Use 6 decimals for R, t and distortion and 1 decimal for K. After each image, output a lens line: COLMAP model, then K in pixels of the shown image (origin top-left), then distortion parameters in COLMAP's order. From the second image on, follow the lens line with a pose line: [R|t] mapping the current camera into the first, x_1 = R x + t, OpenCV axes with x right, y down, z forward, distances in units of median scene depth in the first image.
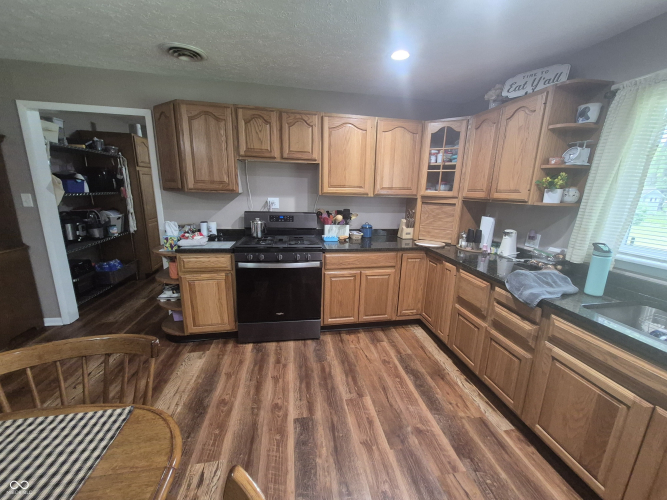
lens RADIAL K [[263.1, 0, 335.0], [0, 263.1, 246.7], [0, 0, 1]] dist [0.004153, 0.000611]
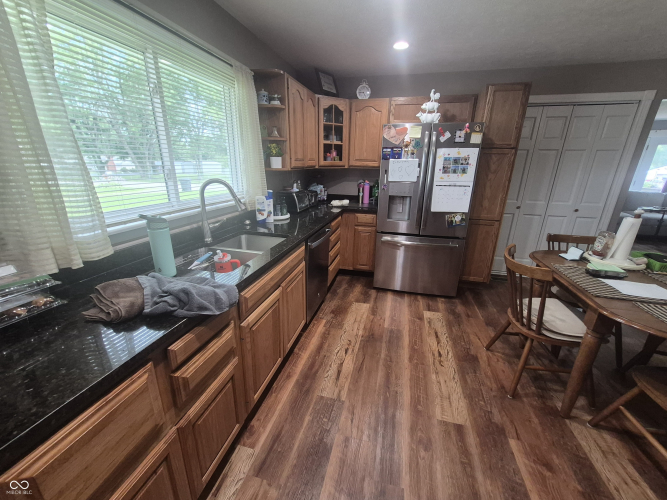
lens RADIAL K [[263.1, 0, 335.0], [0, 263.1, 248.3], [0, 0, 1]] dist [0.004153, 0.000611]
pose [[-0.913775, -0.162749, 0.372195, 0.217514], [0.049139, 0.865222, 0.498976, -0.259234], [-0.403239, 0.474241, -0.782620, 1.337773]]
